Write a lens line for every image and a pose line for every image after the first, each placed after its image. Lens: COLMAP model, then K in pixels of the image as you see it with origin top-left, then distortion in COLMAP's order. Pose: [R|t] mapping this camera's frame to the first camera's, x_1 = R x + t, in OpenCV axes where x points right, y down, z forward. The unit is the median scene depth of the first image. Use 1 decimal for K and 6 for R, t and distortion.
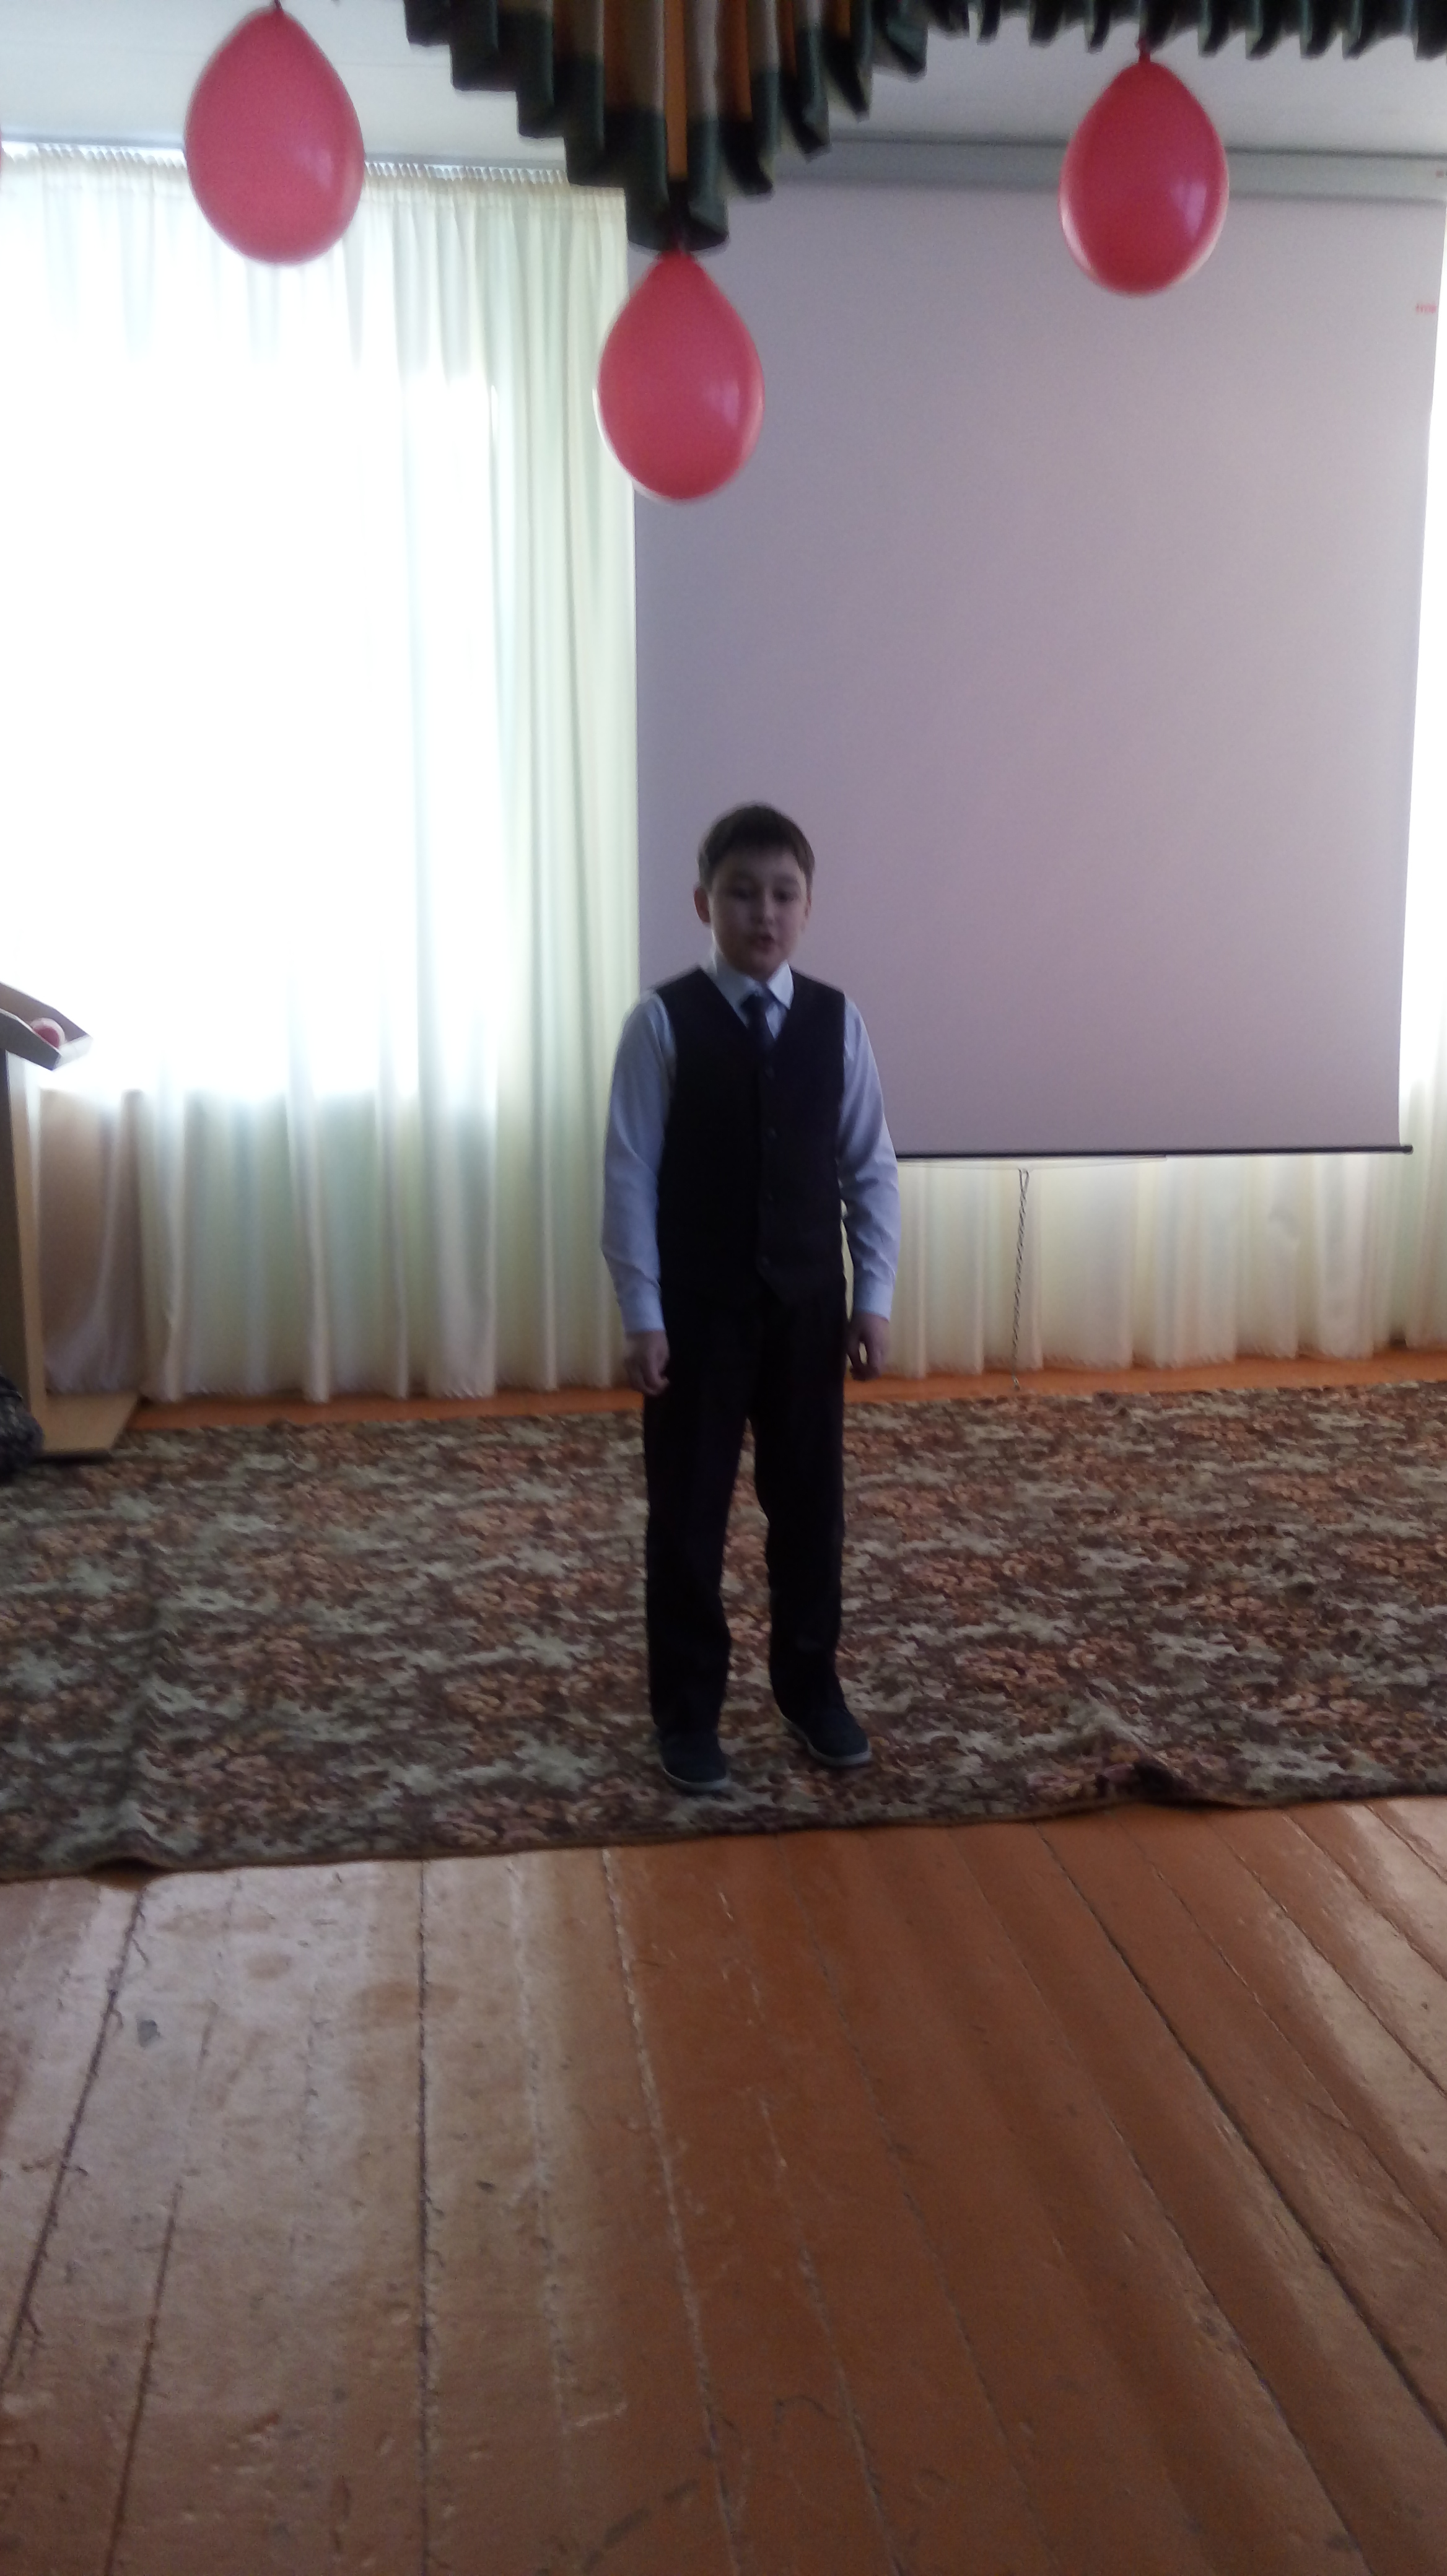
lens RADIAL K [[2096.3, 0, 708.2], [0, 2096.3, 1287.2], [0, 0, 1]] dist [0.114484, -0.185333]
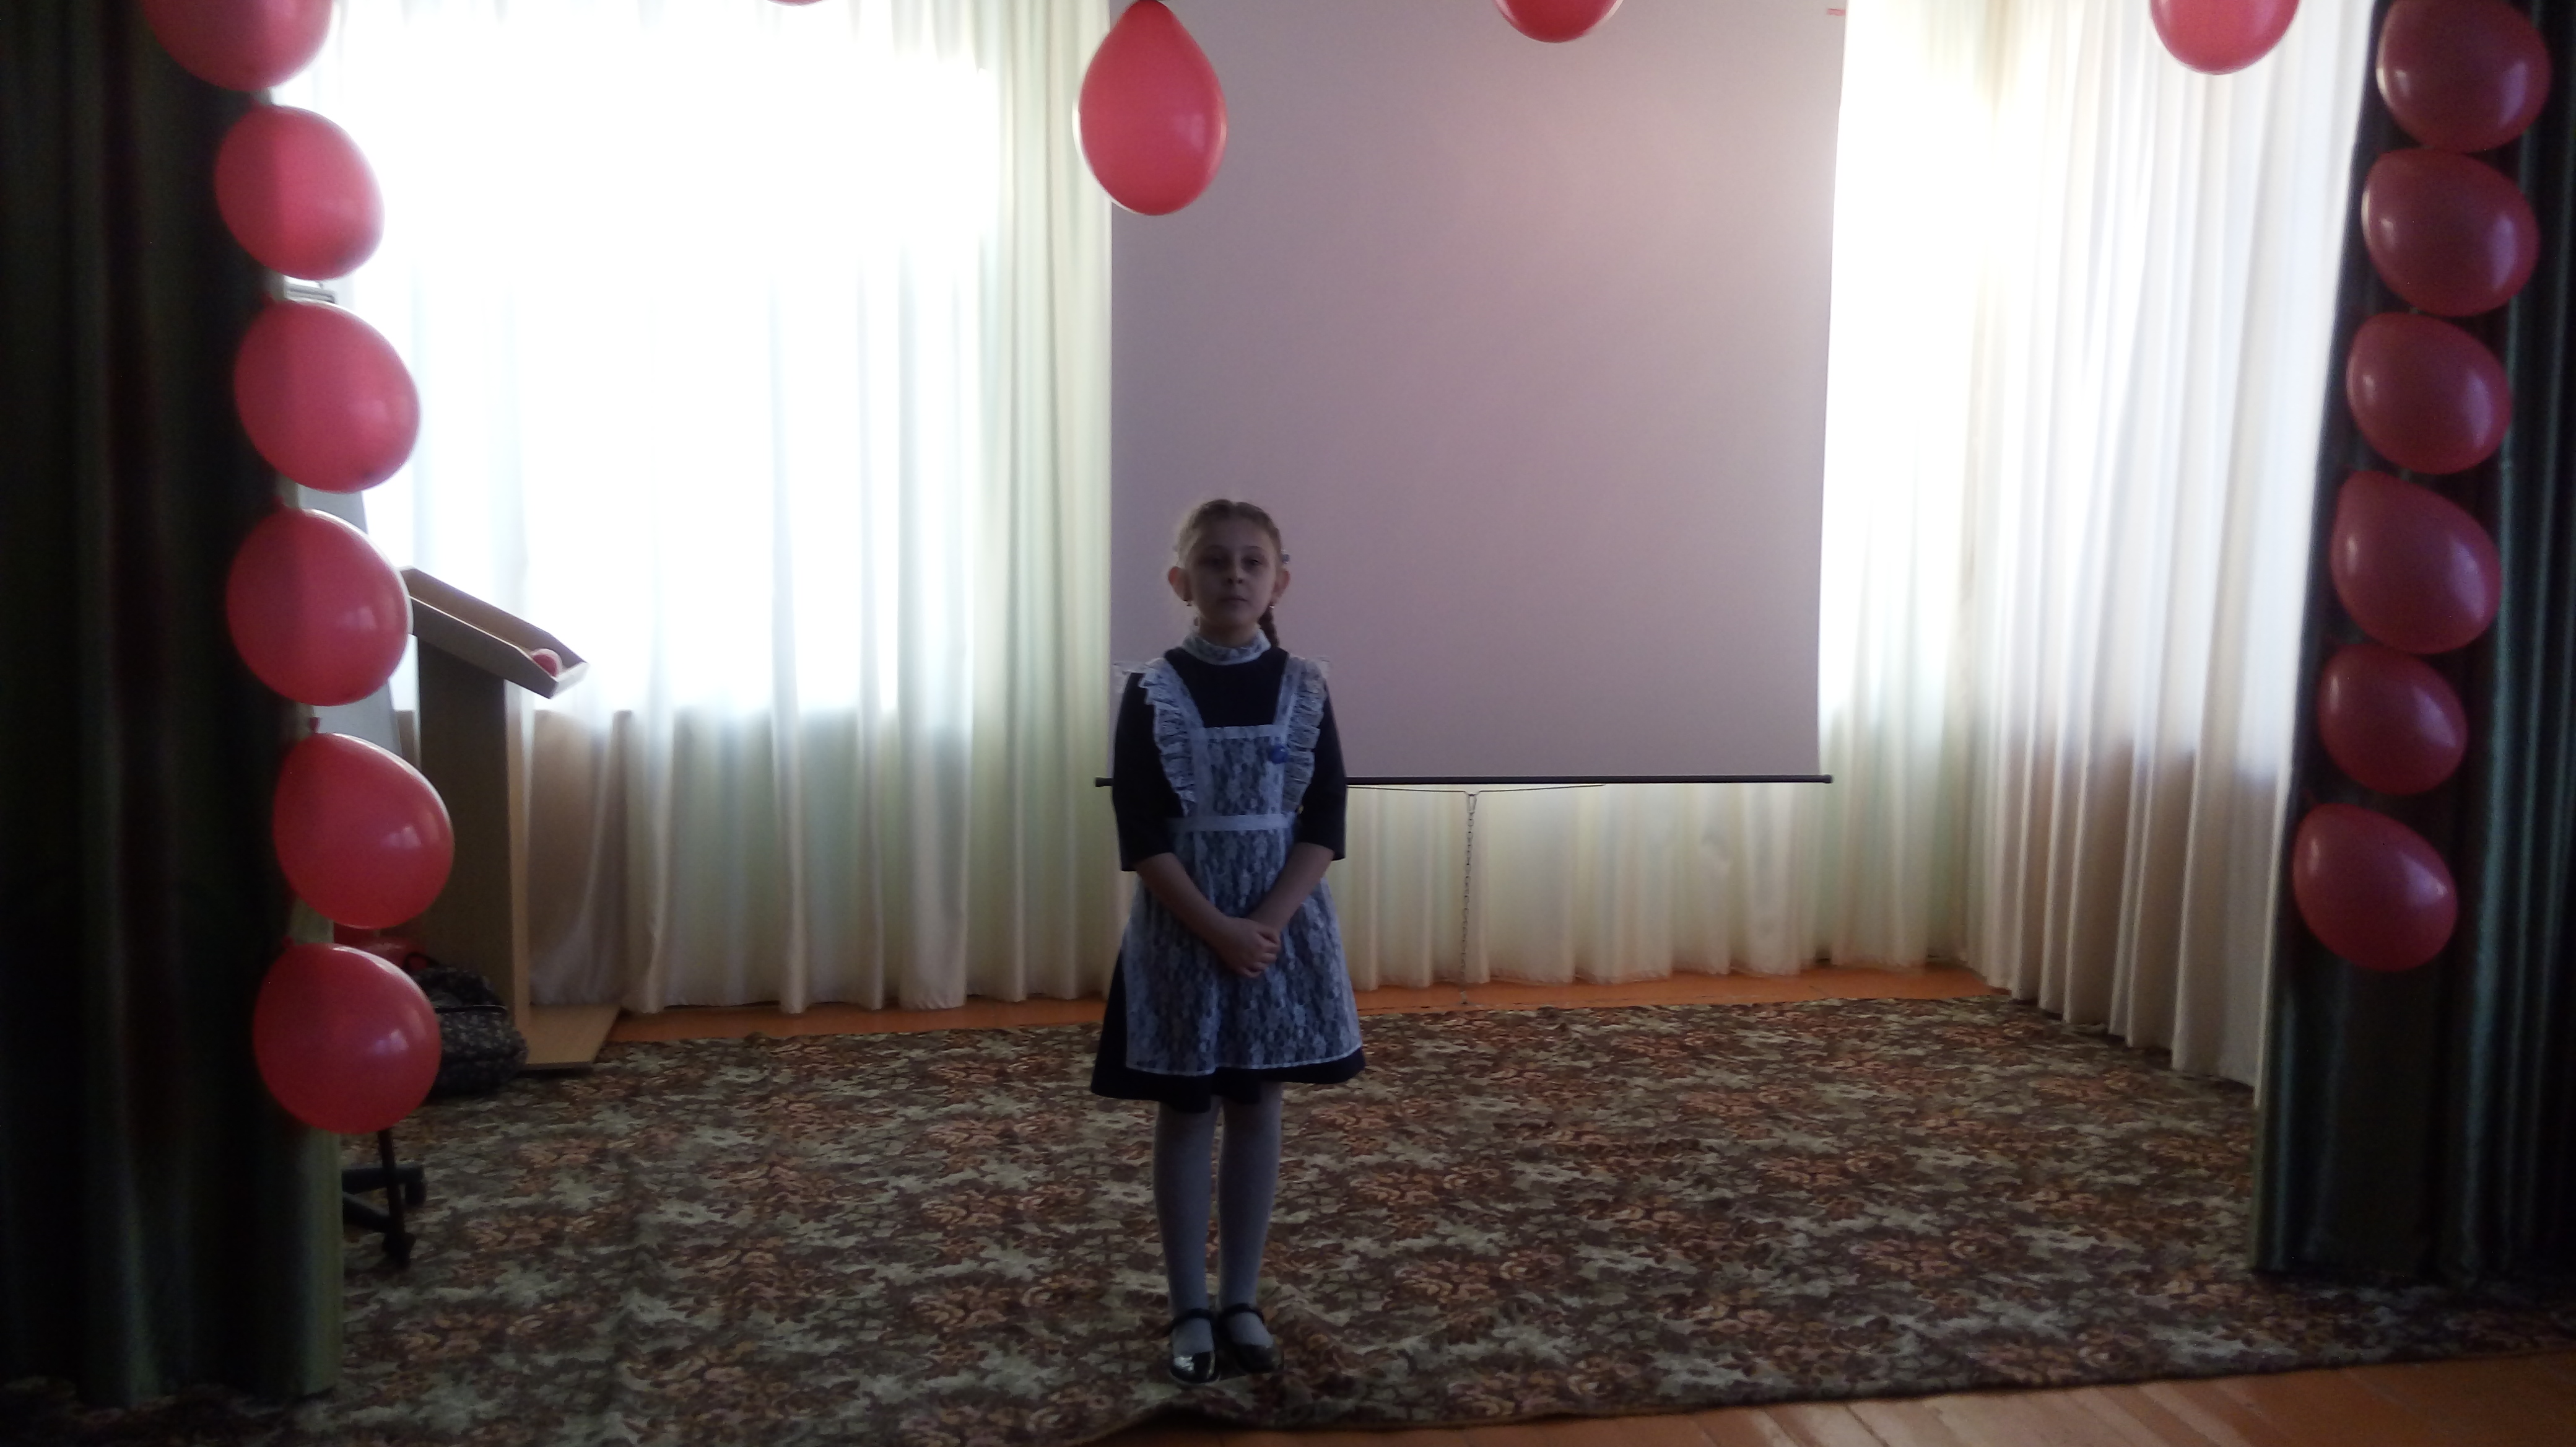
lens RADIAL K [[2096.3, 0, 1266.0], [0, 2096.3, 727.9], [0, 0, 1]] dist [0.114484, -0.185333]
pose [[0.999193, 0.010537, 0.038759, 0.006757], [-0.007803, 0.997515, -0.070023, -0.019050], [-0.039400, 0.069664, 0.996792, -0.069554]]
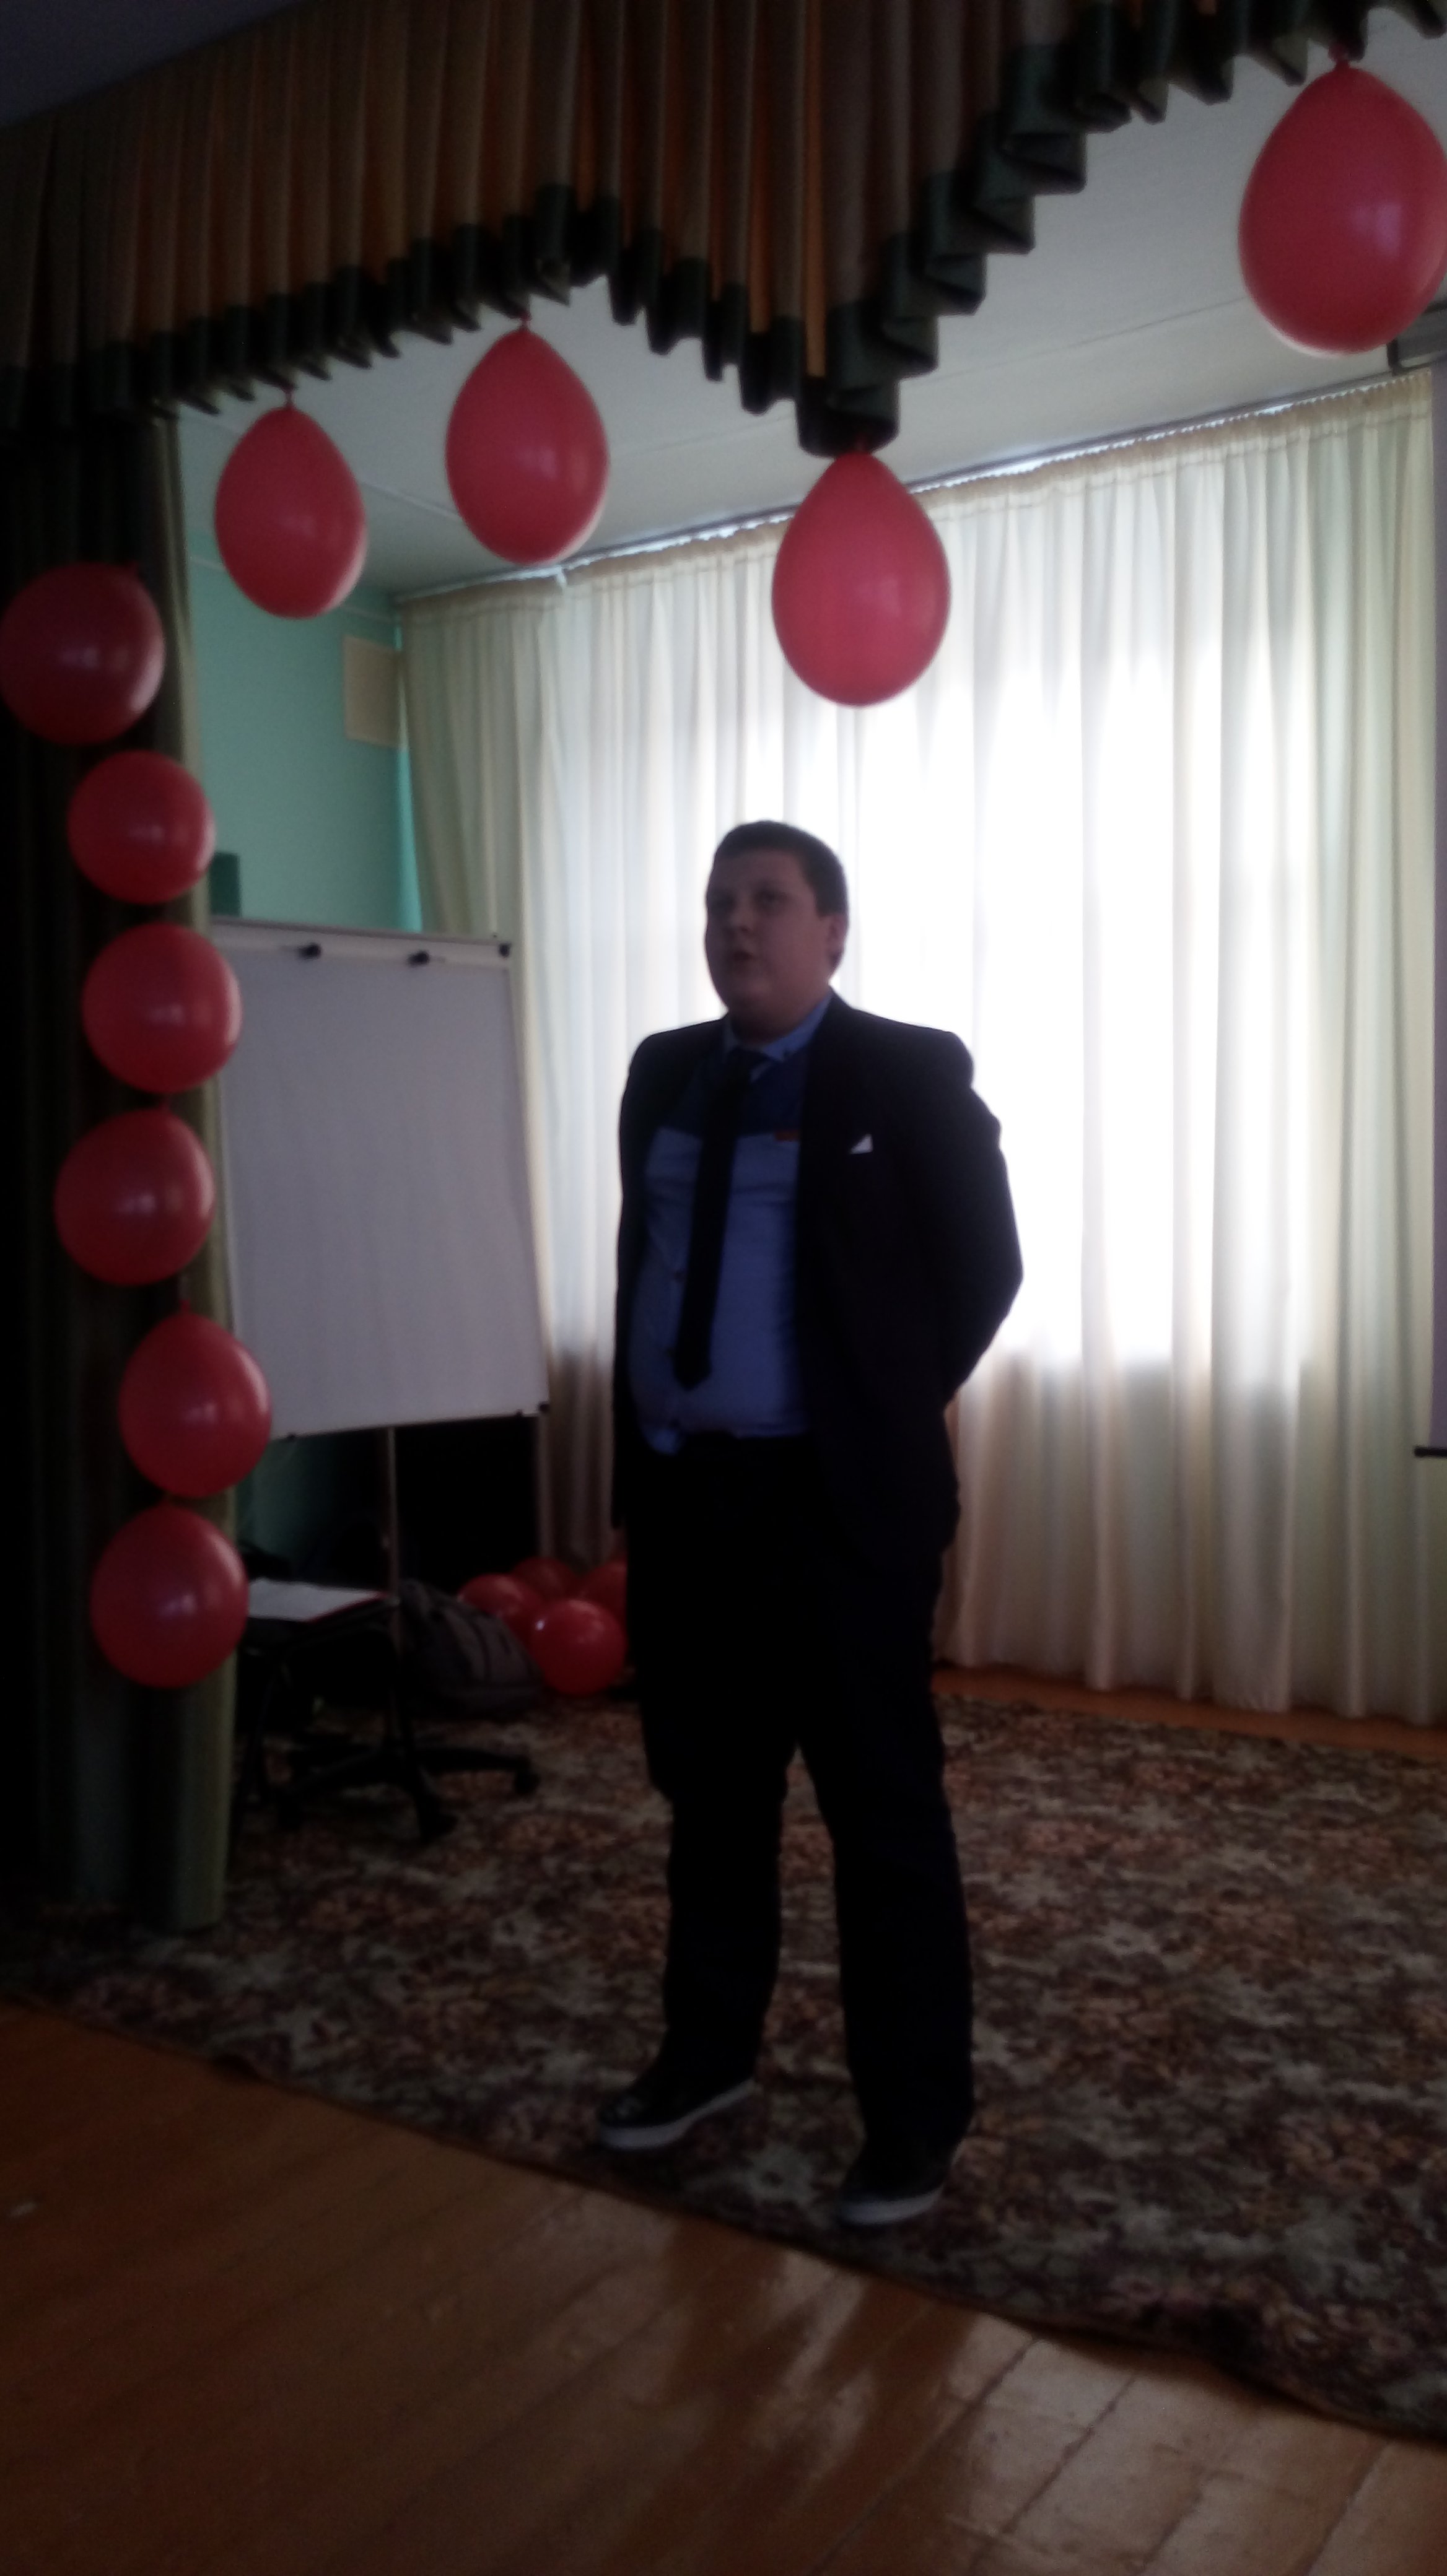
lens RADIAL K [[2096.3, 0, 760.8], [0, 2096.3, 1287.1], [0, 0, 1]] dist [0.114484, -0.185333]
pose [[0.751448, 0.015661, -0.659606, 0.405997], [-0.105291, 0.989753, -0.096452, -0.020562], [0.651336, 0.141929, 0.745397, 0.228539]]
